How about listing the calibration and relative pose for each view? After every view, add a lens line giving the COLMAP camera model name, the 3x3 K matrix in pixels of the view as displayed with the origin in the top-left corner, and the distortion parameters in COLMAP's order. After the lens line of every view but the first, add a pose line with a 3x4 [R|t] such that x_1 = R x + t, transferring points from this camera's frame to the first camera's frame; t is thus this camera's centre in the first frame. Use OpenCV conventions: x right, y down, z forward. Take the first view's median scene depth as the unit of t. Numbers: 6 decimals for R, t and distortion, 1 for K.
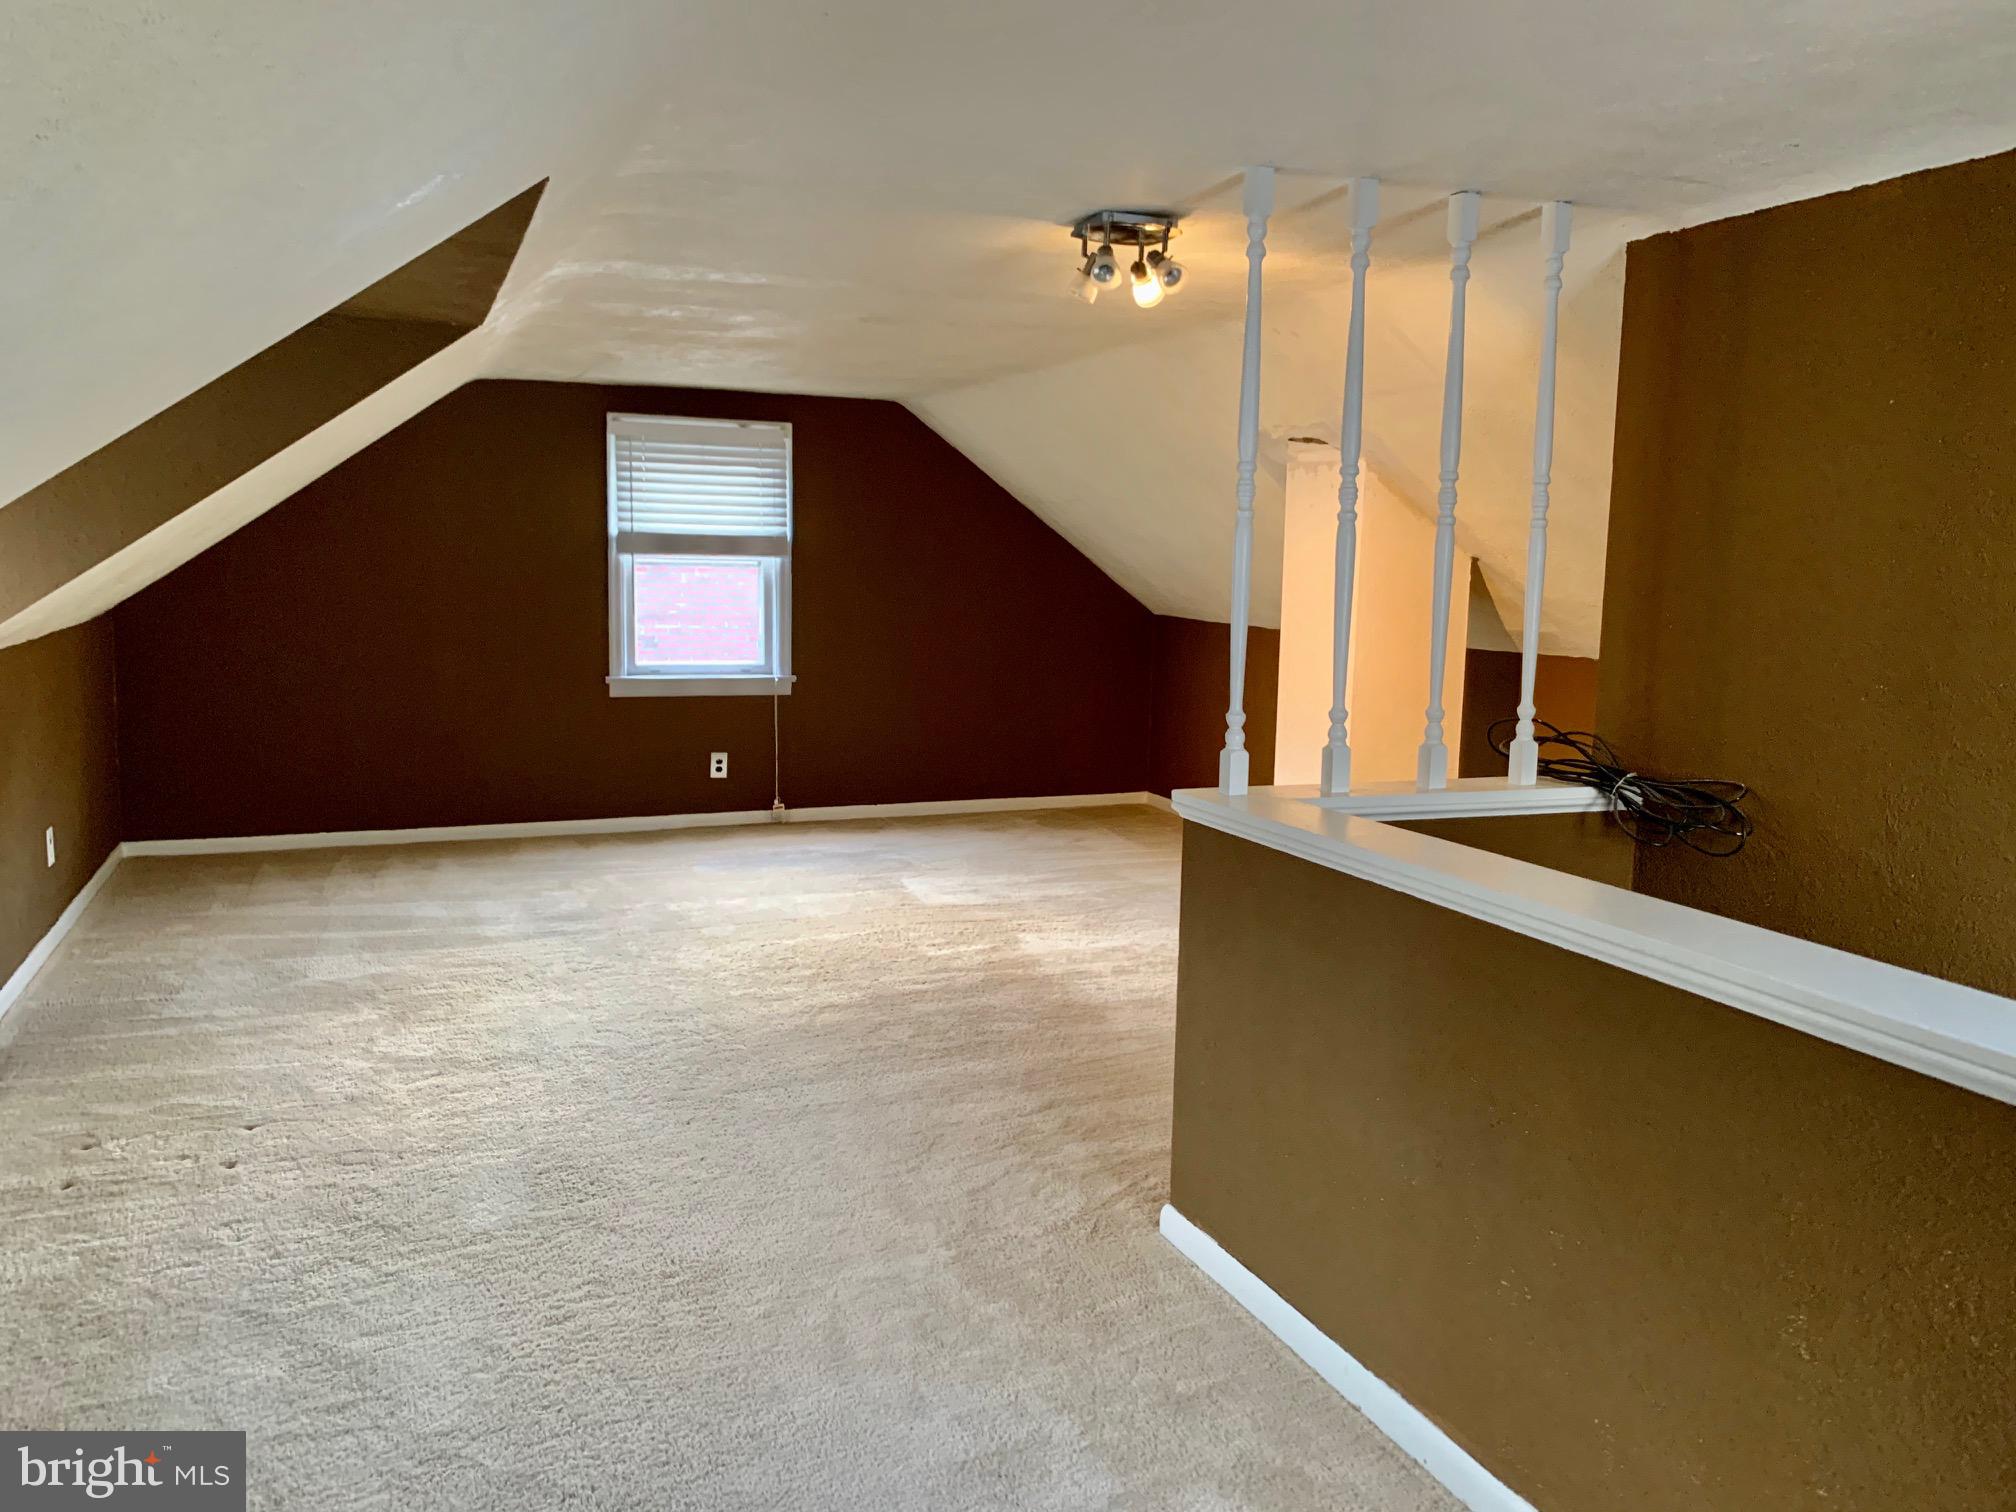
lens RADIAL K [[1533.9, 0, 1015.4], [0, 1533.9, 740.3], [0, 0, 1]] dist [0.050384, -0.055904]
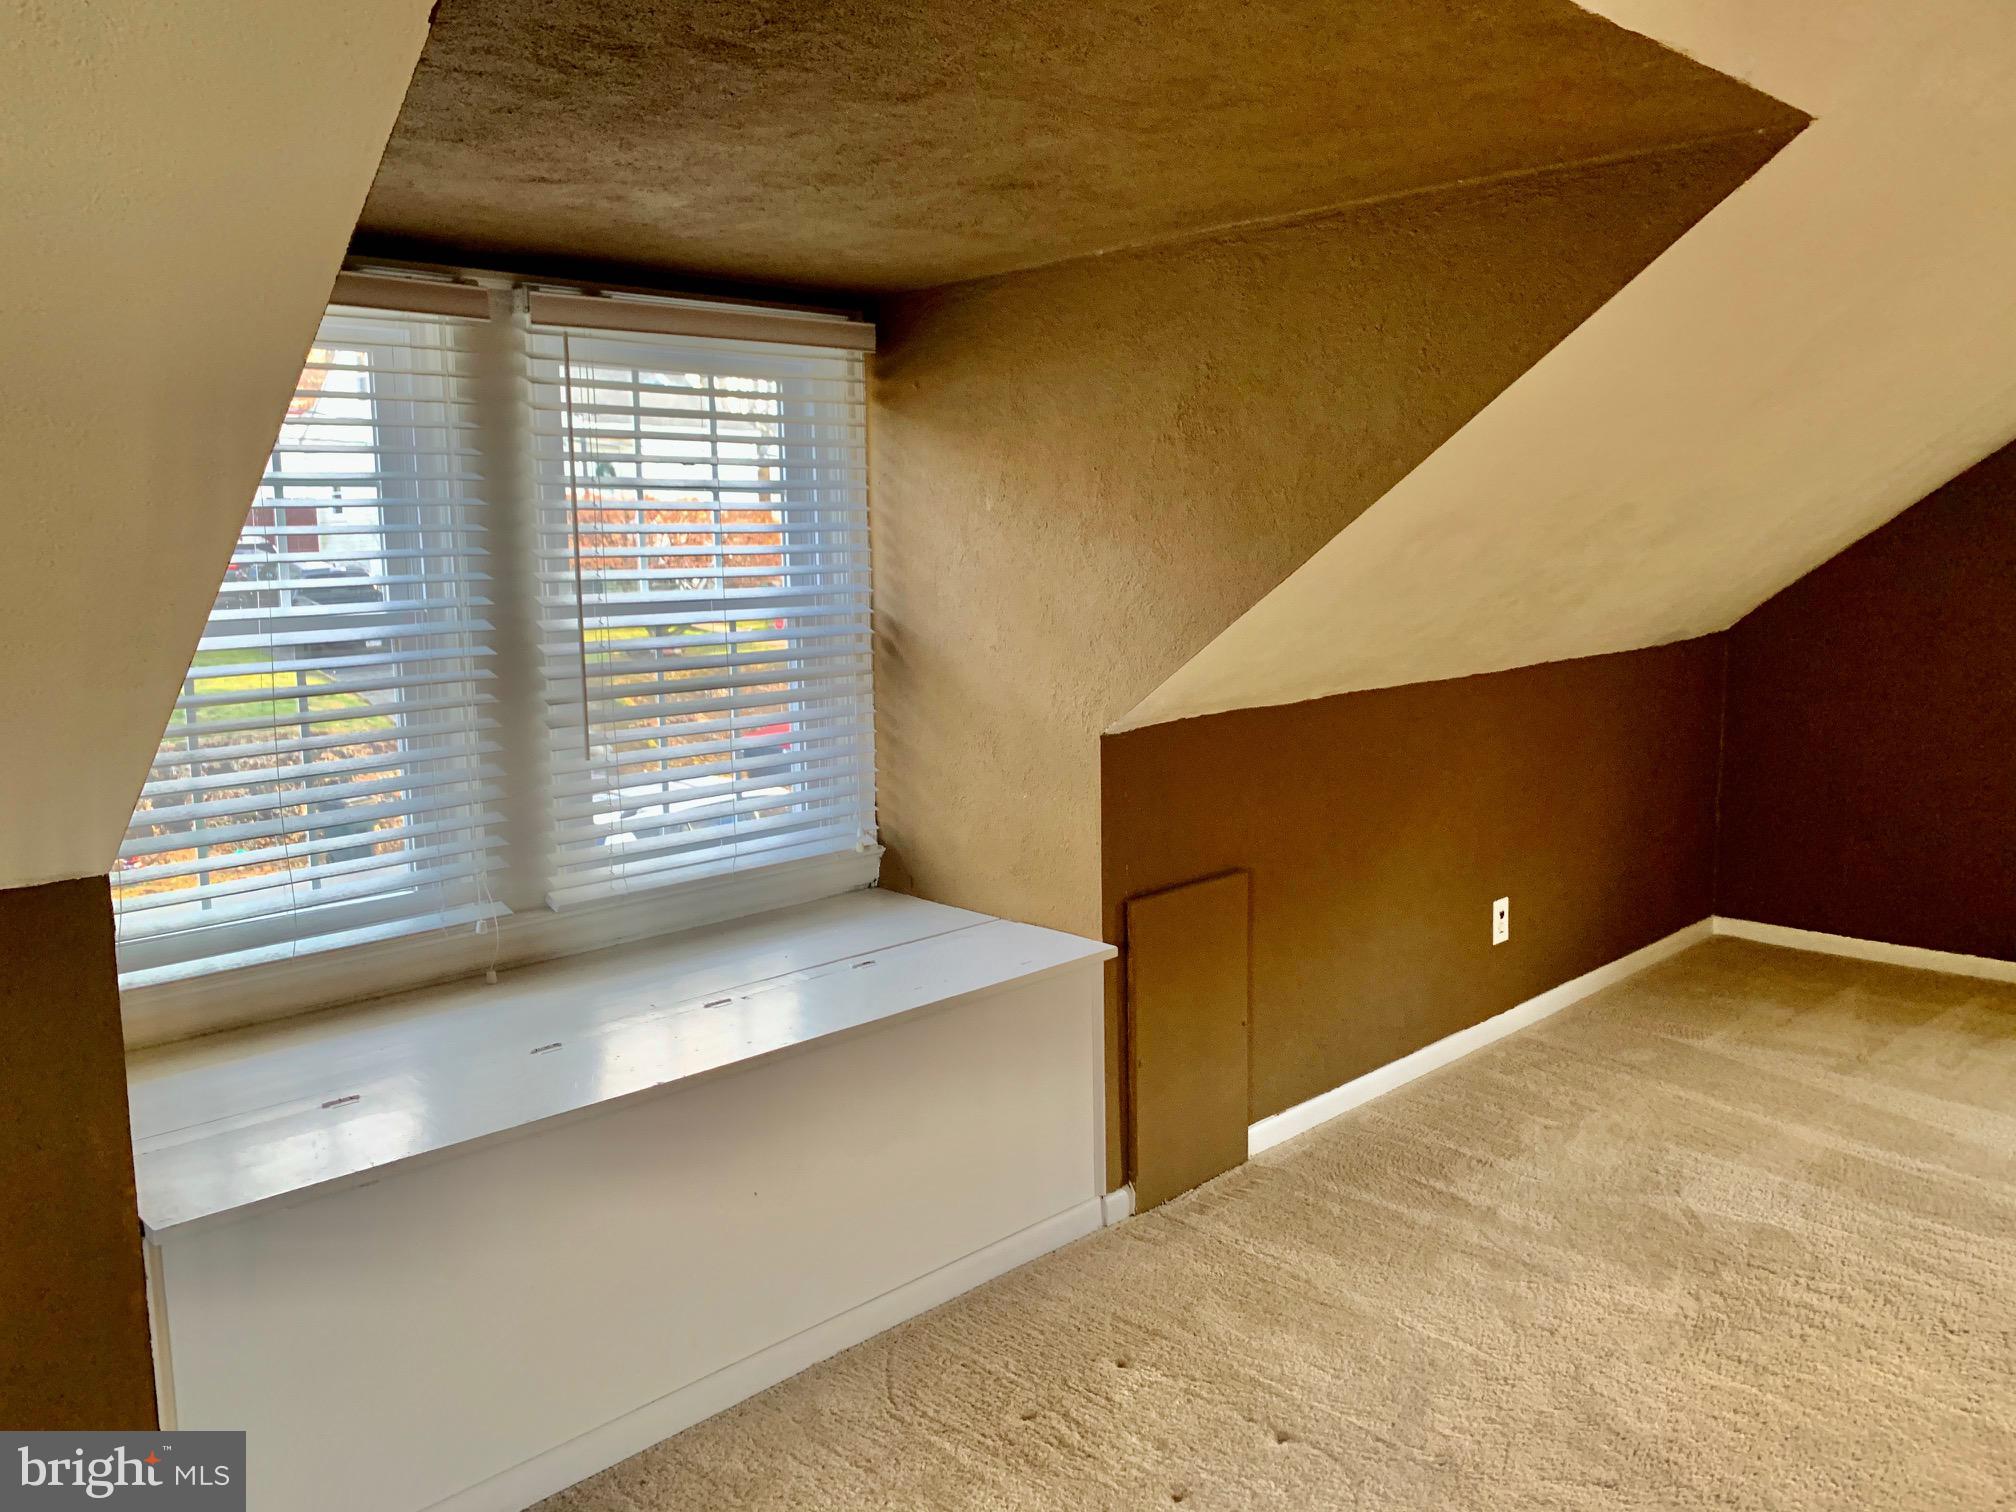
lens RADIAL K [[1533.9, 0, 1014.8], [0, 1533.9, 743.8], [0, 0, 1]] dist [0.050384, -0.055904]
pose [[0.370839, 0.090714, -0.924256, 0.047857], [-0.083827, 0.994425, 0.063967, -0.072826], [0.924906, 0.053756, 0.376376, 0.563798]]
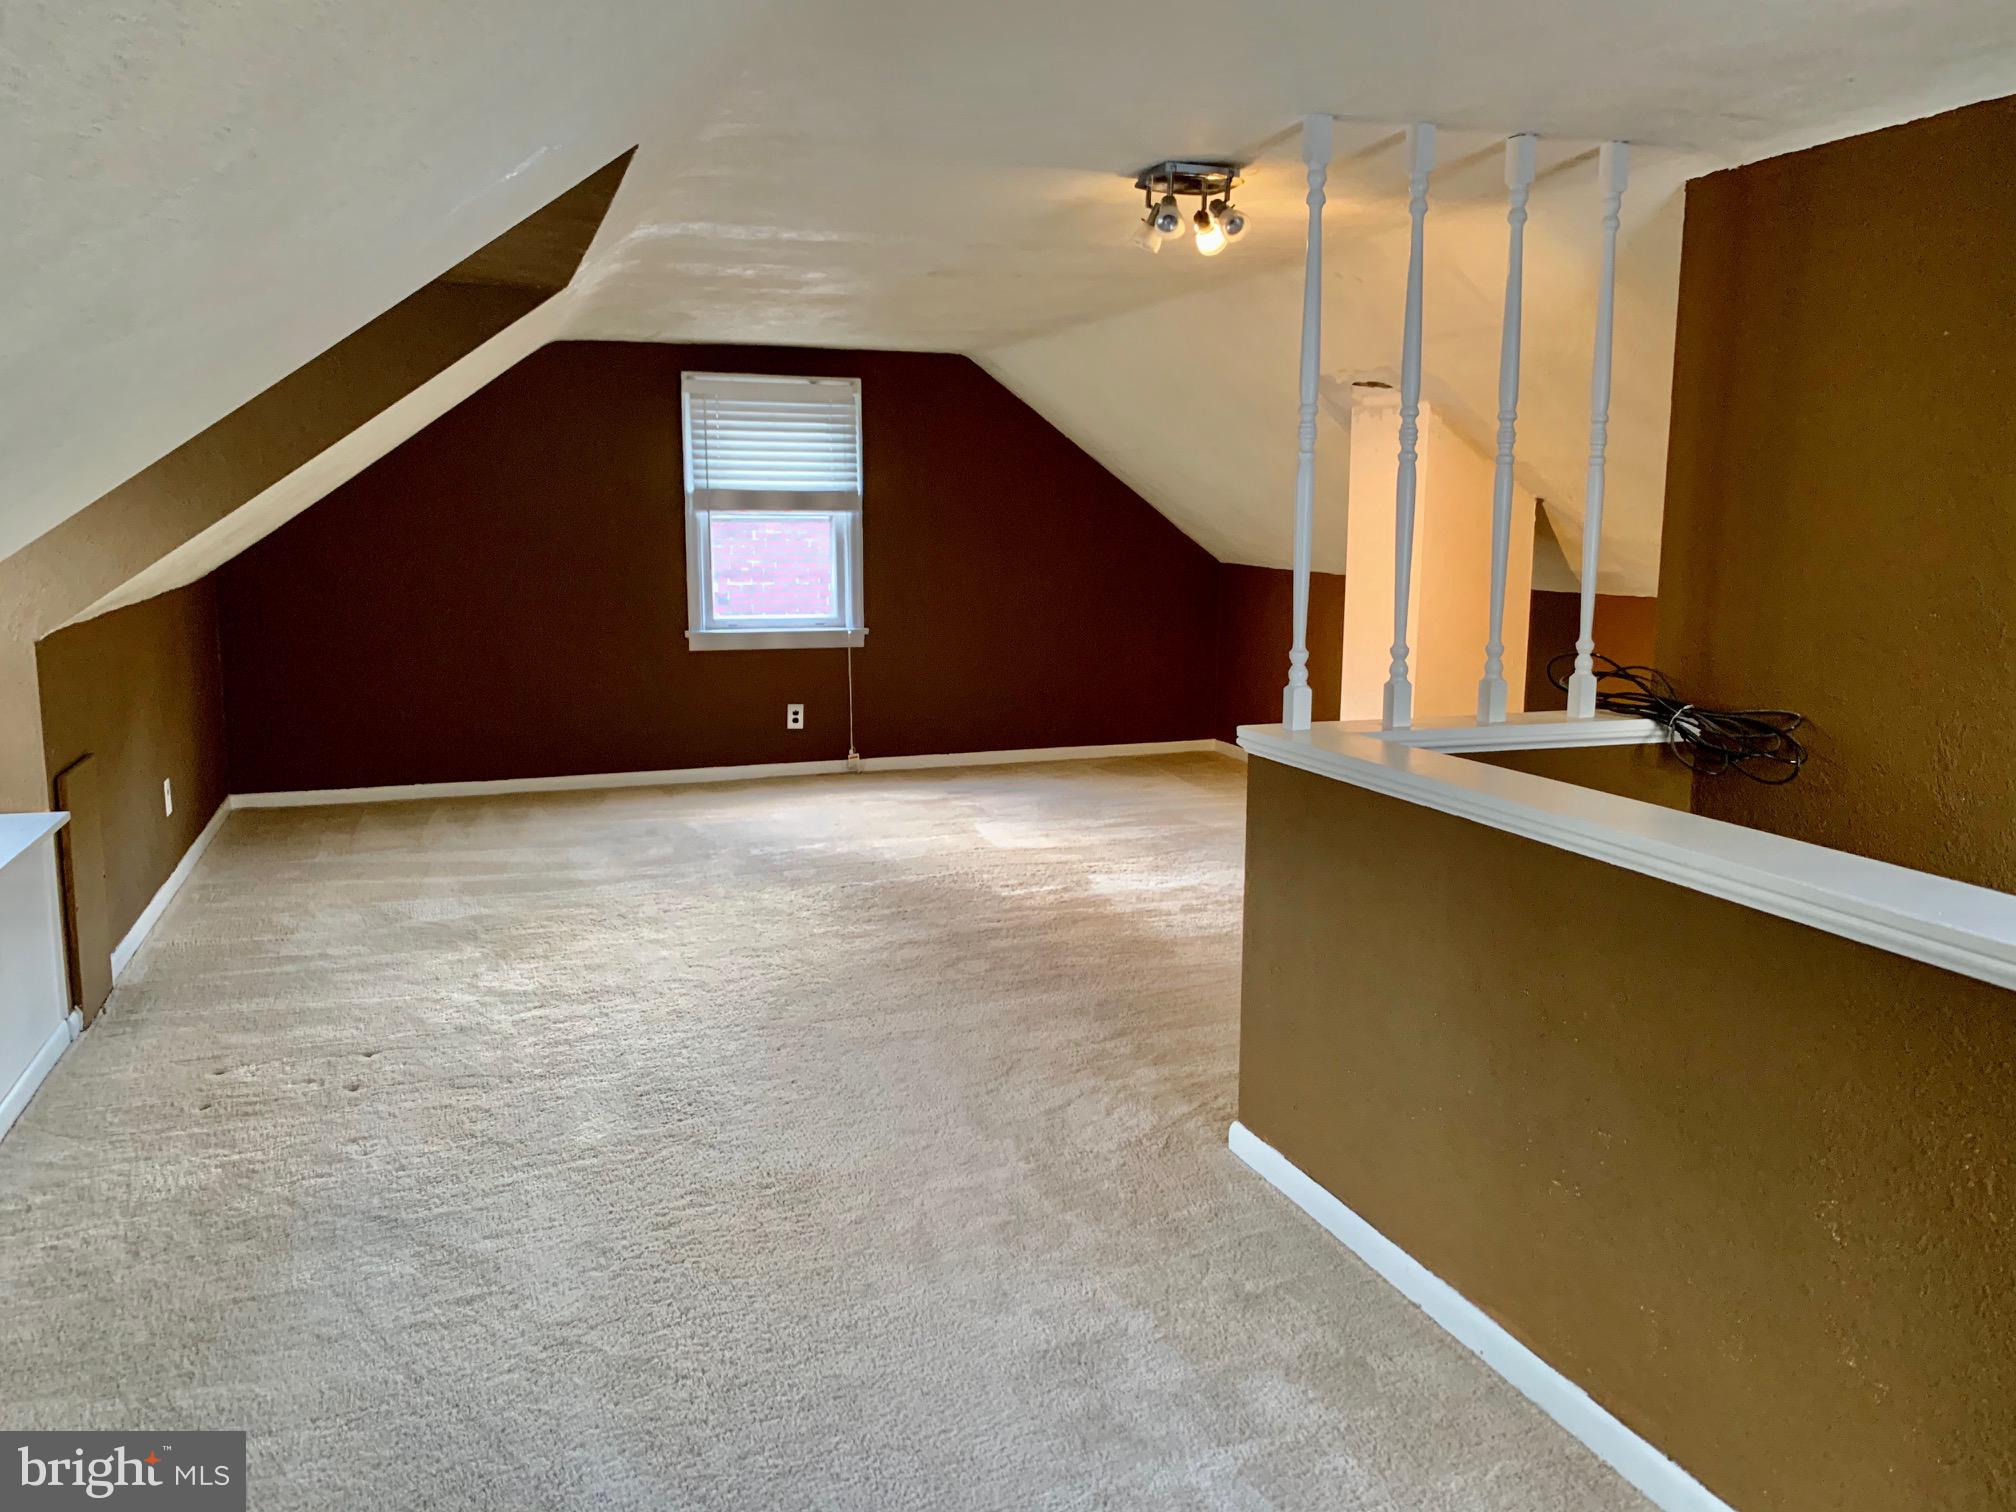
lens RADIAL K [[1533.9, 0, 1025.3], [0, 1533.9, 747.7], [0, 0, 1]] dist [0.050384, -0.055904]
pose [[0.999230, -0.010242, -0.037886, -0.001567], [0.011510, 0.999376, 0.033393, 0.008243], [0.037520, -0.033804, 0.998724, -0.032362]]
